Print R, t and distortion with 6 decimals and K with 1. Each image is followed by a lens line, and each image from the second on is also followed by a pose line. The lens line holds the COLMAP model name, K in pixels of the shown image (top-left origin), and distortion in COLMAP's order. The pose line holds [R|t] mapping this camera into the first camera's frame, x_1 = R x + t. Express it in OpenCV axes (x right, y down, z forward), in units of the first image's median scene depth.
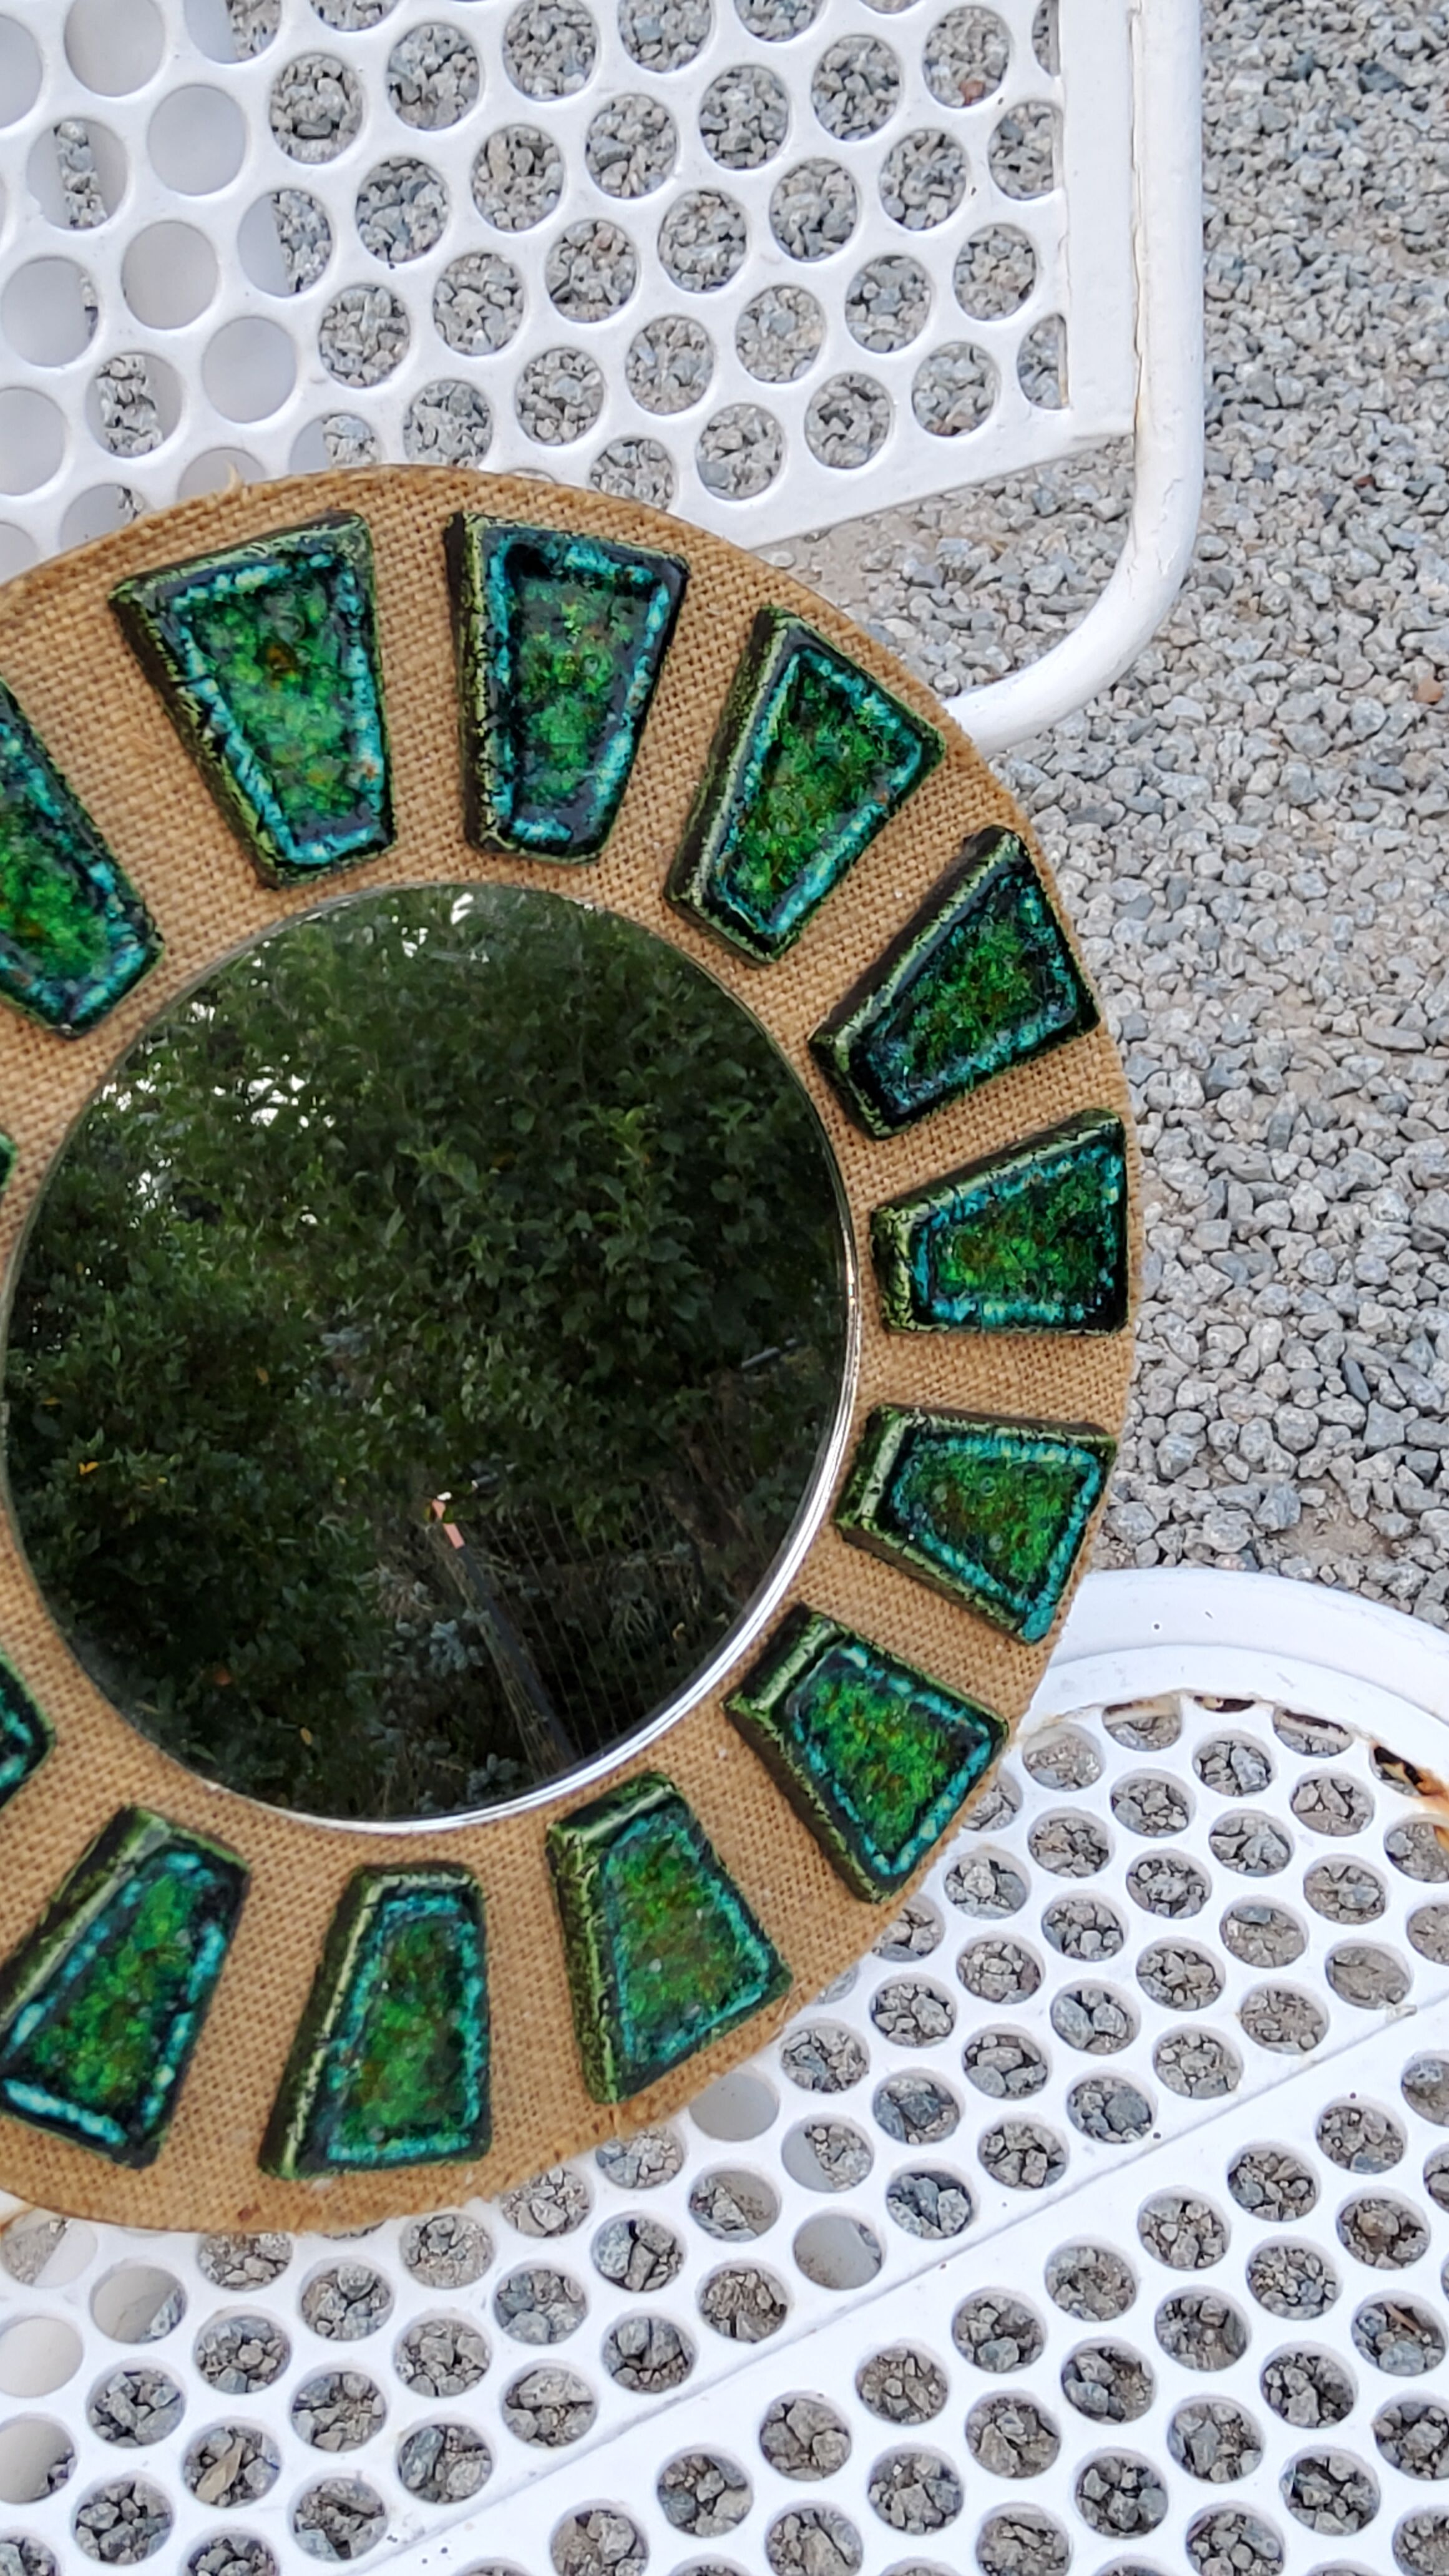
lens RADIAL K [[3888.8, 0, 771.7], [0, 3888.8, 1263.9], [0, 0, 1]] dist [0.118115, 0.000000]
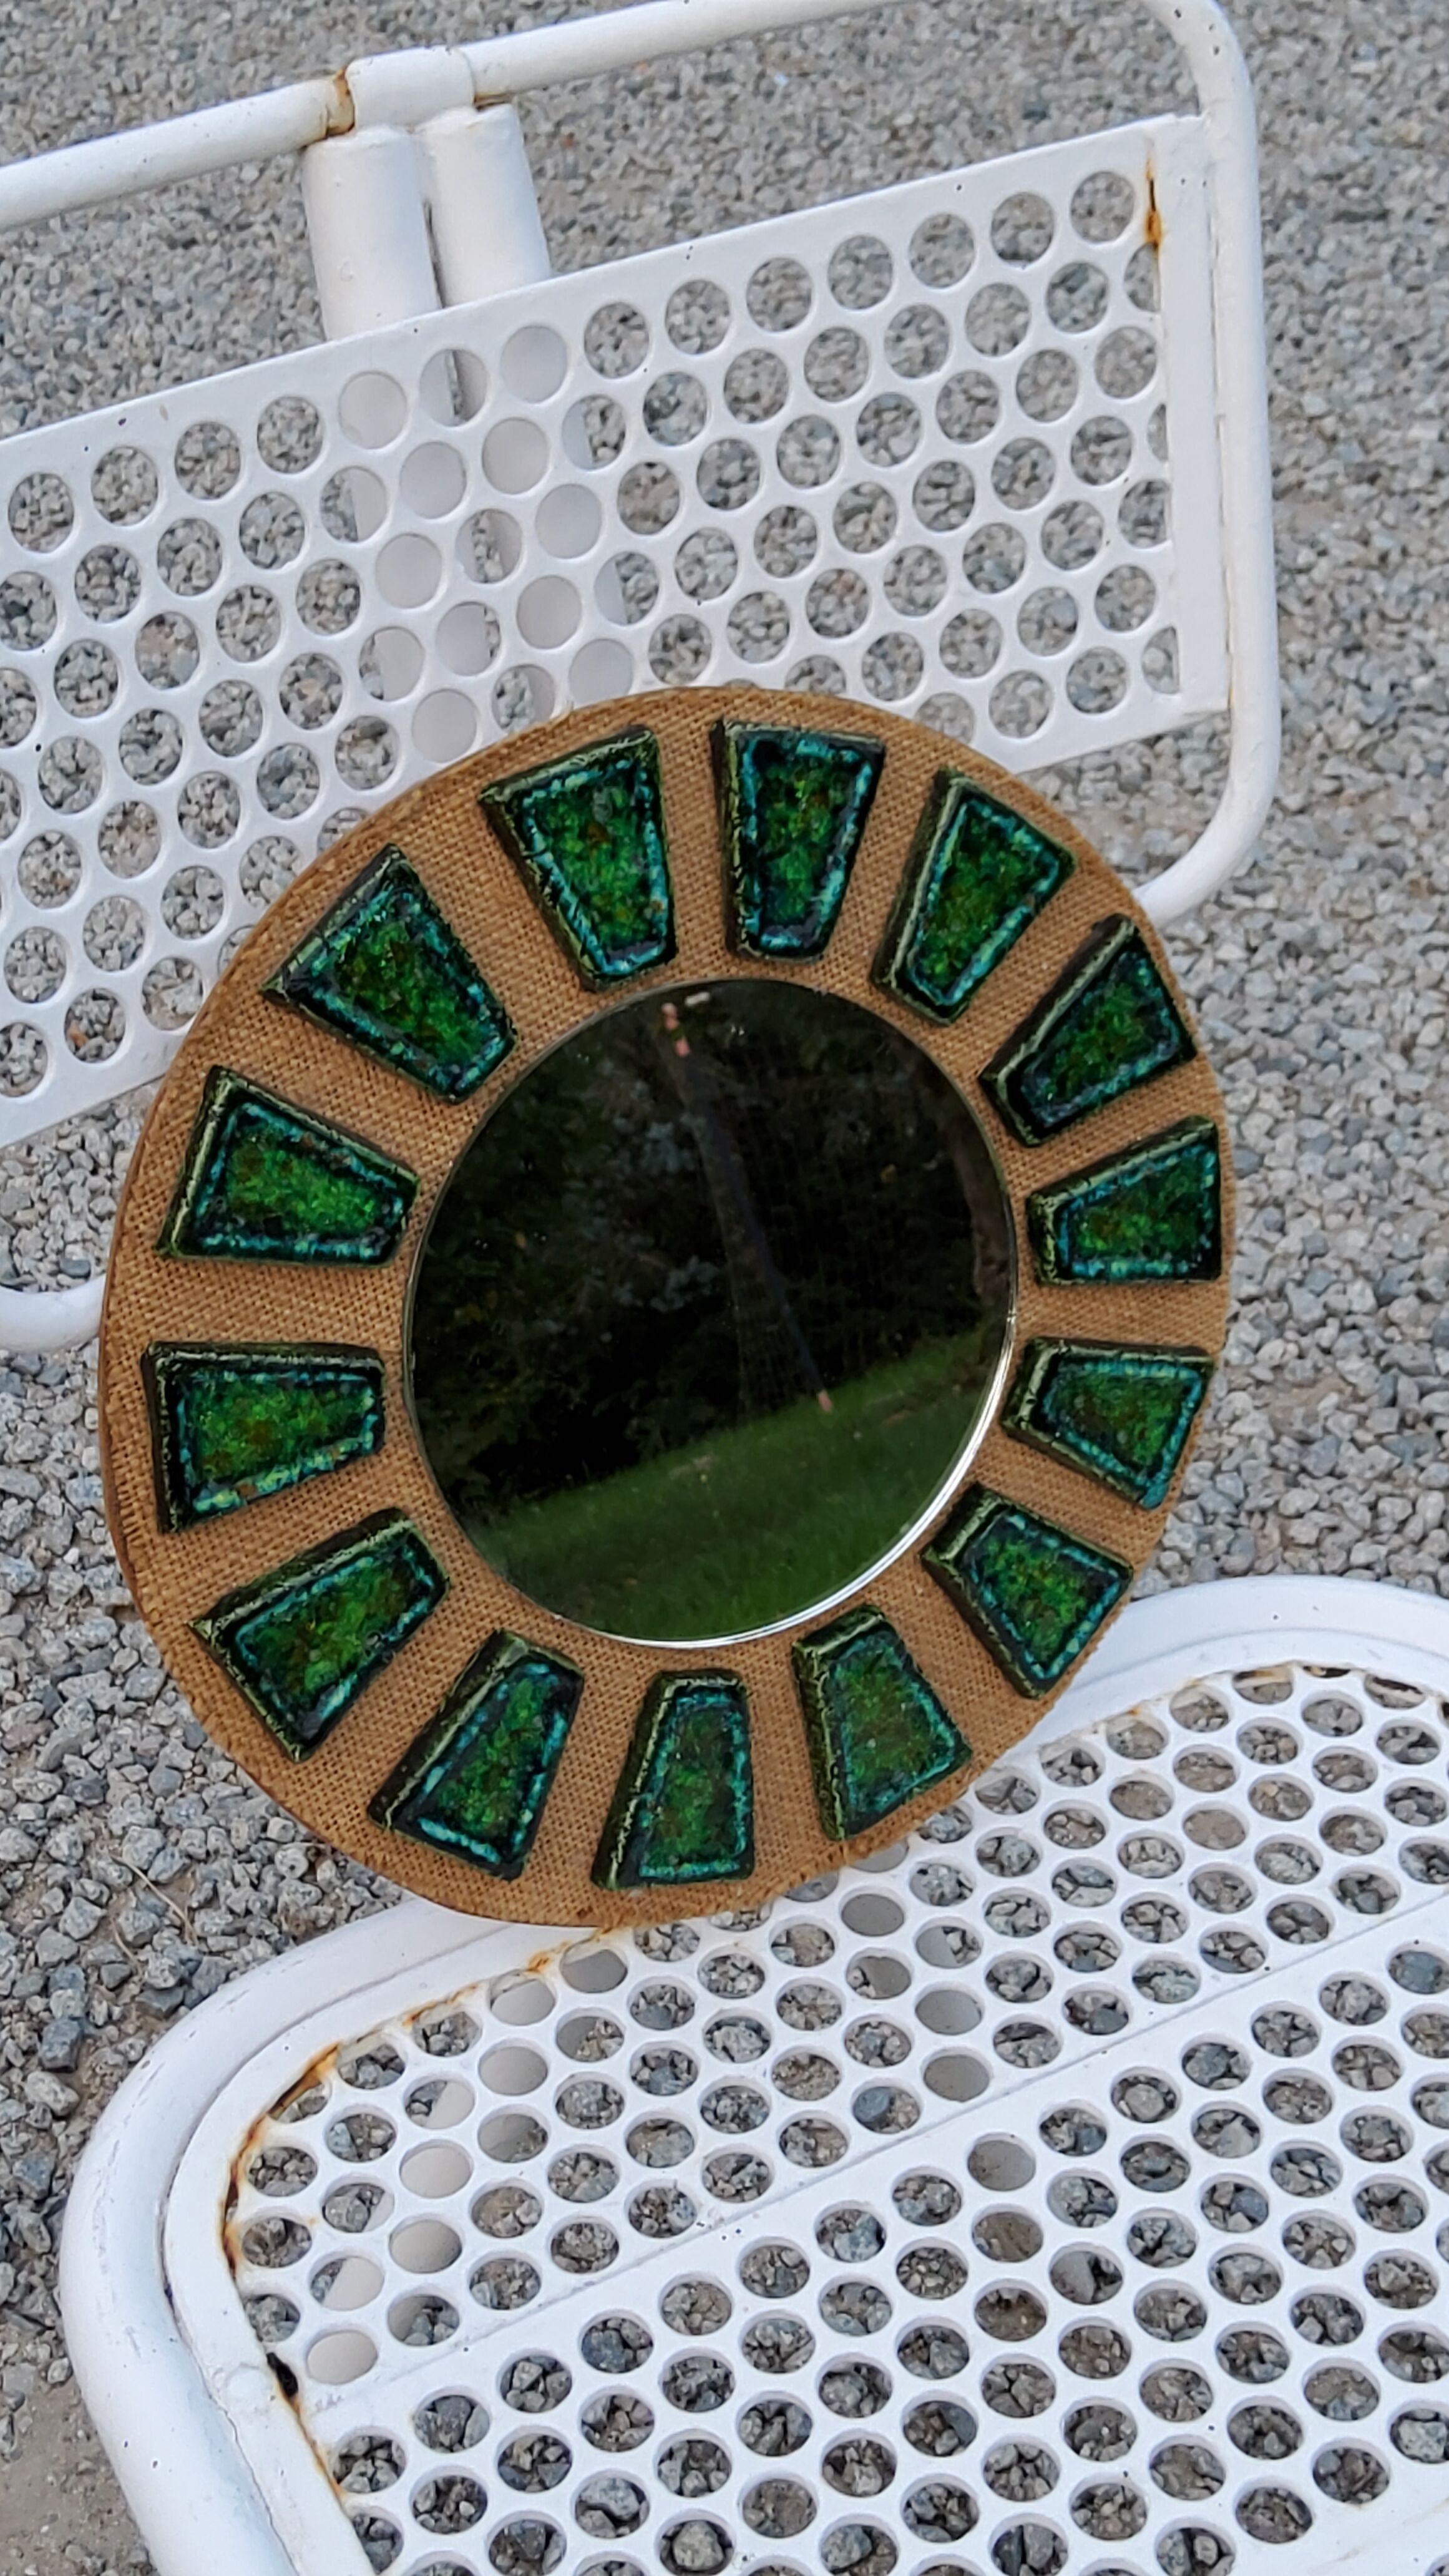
lens RADIAL K [[3888.8, 0, 743.9], [0, 3888.8, 1275.0], [0, 0, 1]] dist [0.118115, 0.000000]
pose [[0.996806, -0.004031, -0.079759, 0.036606], [0.008782, 0.998201, 0.059312, -0.070132], [0.079376, -0.059823, 0.995048, -0.377899]]
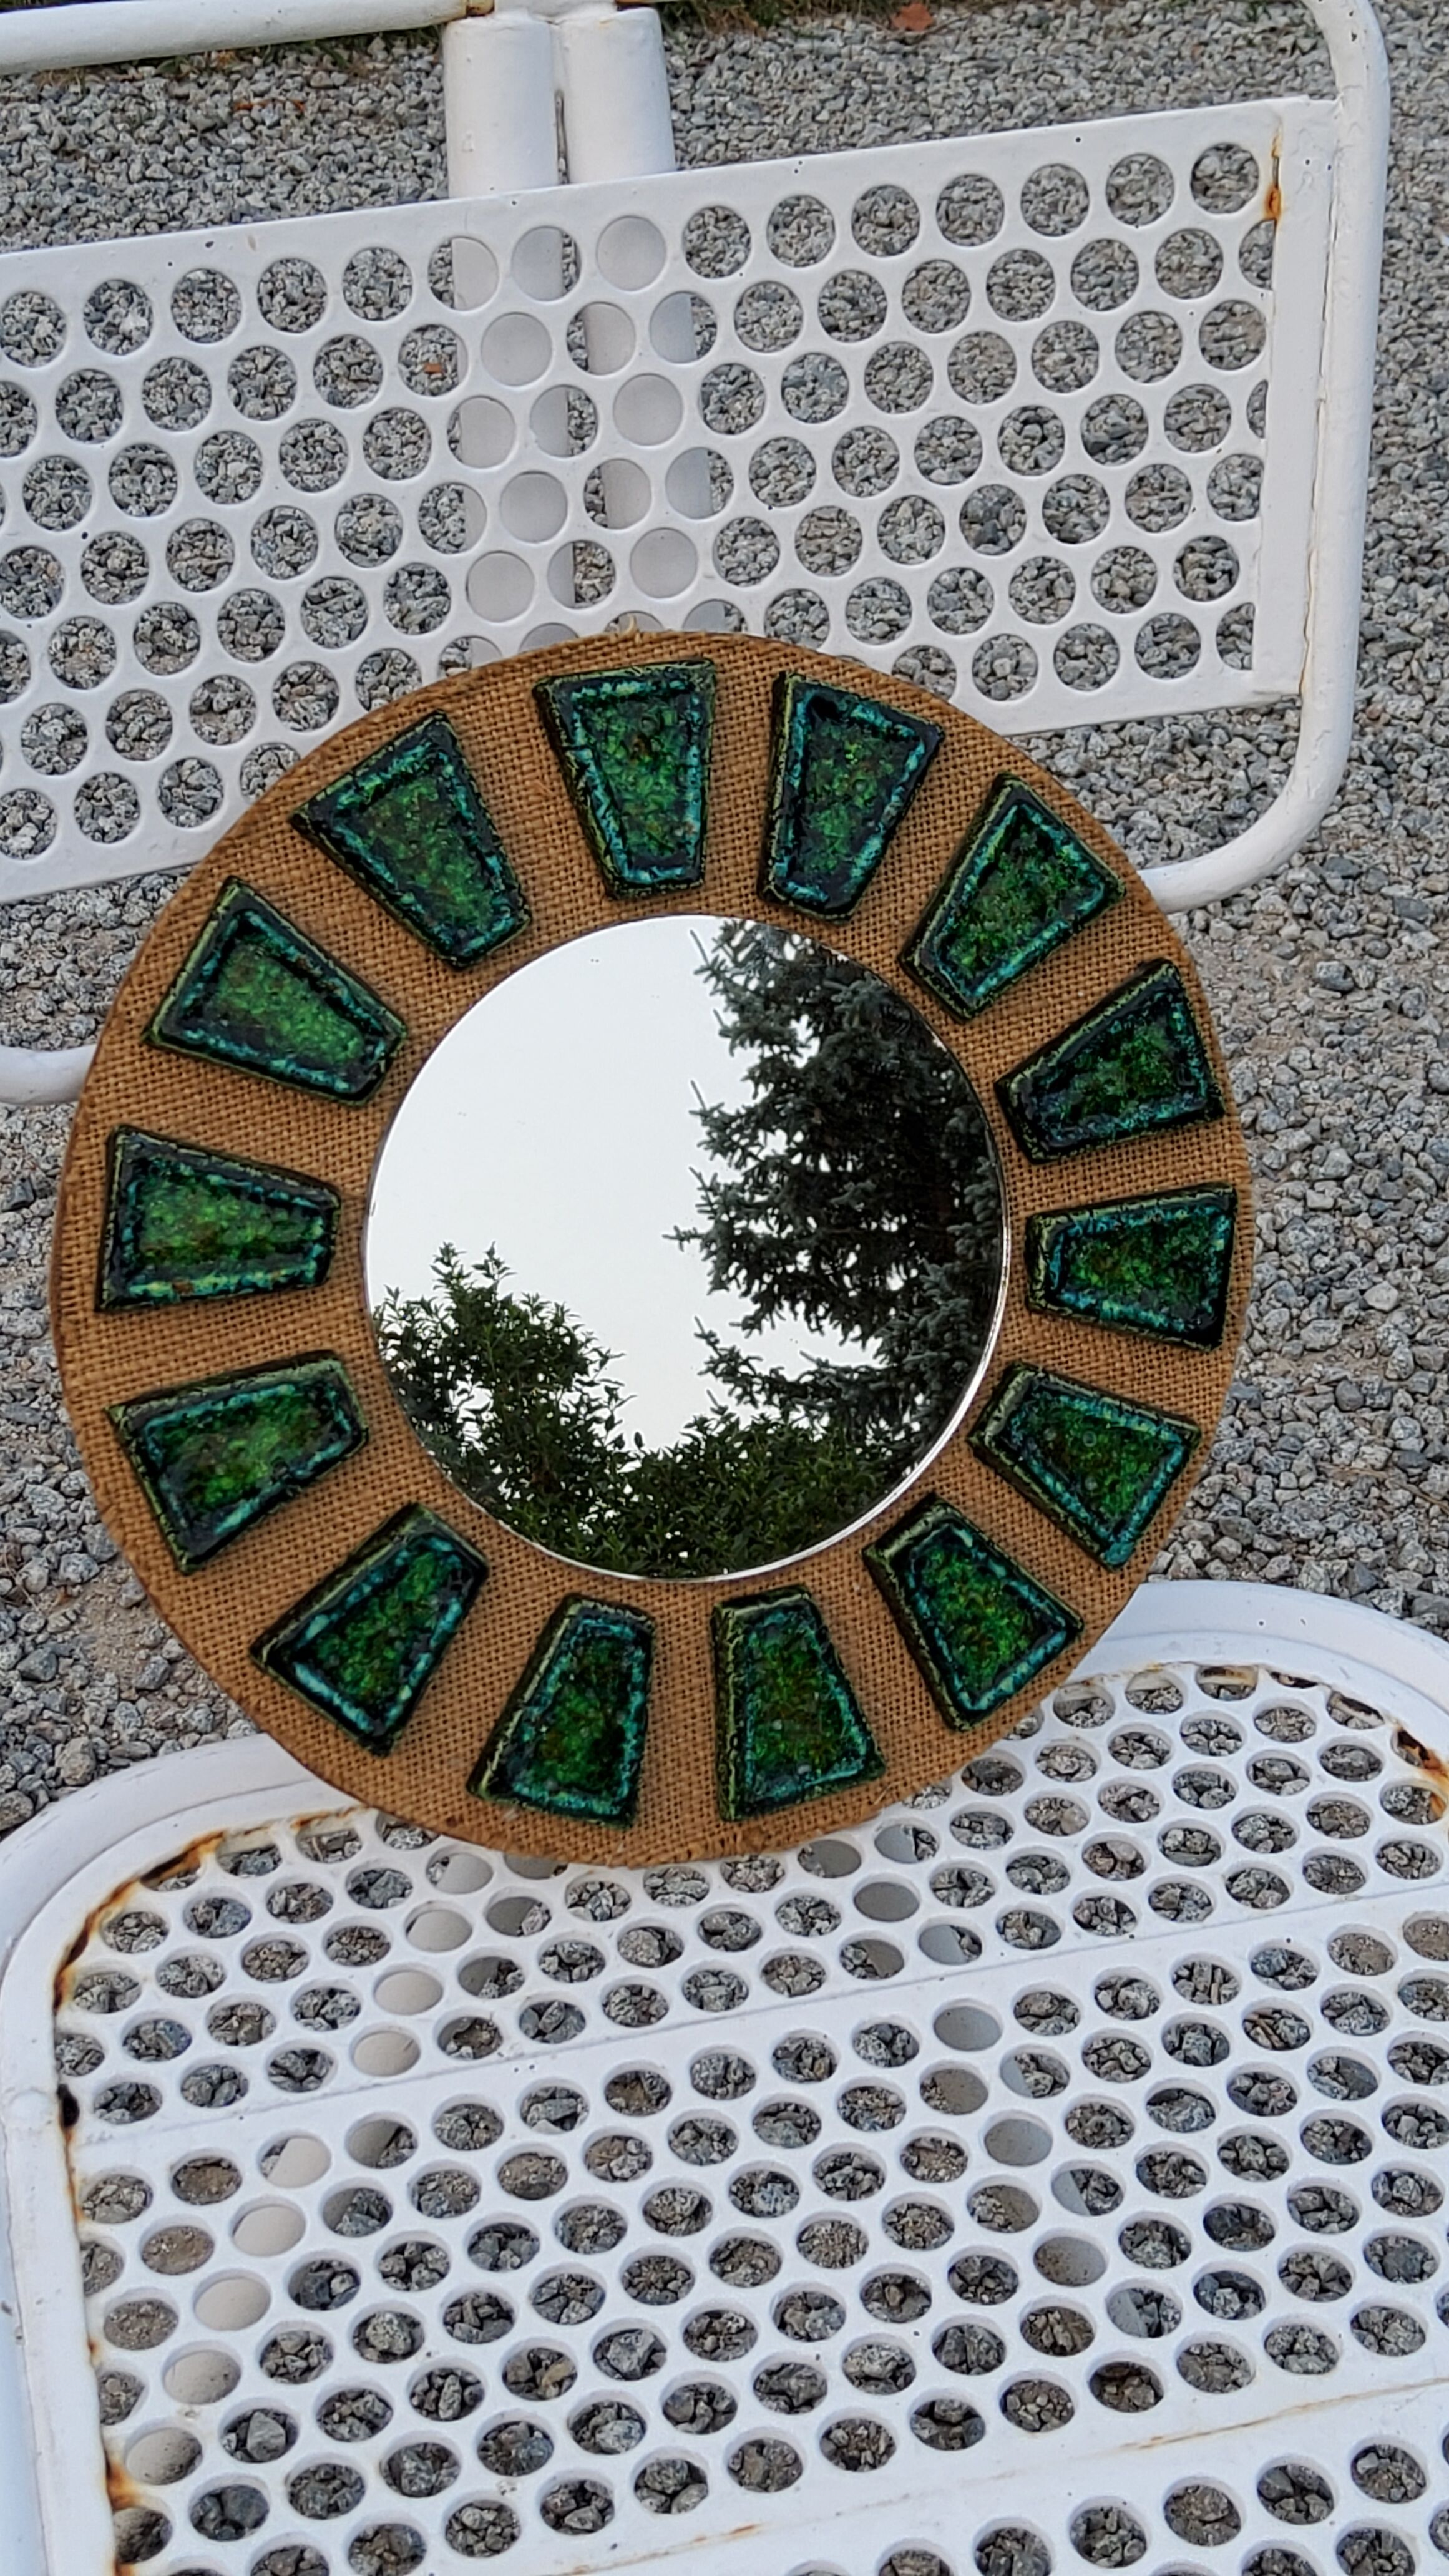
lens RADIAL K [[3888.8, 0, 761.7], [0, 3888.8, 1264.1], [0, 0, 1]] dist [0.118115, 0.000000]
pose [[0.959276, 0.147664, -0.240800, 0.277178], [-0.178481, 0.977602, -0.111528, 0.178124], [0.218938, 0.149964, 0.964146, -0.359873]]
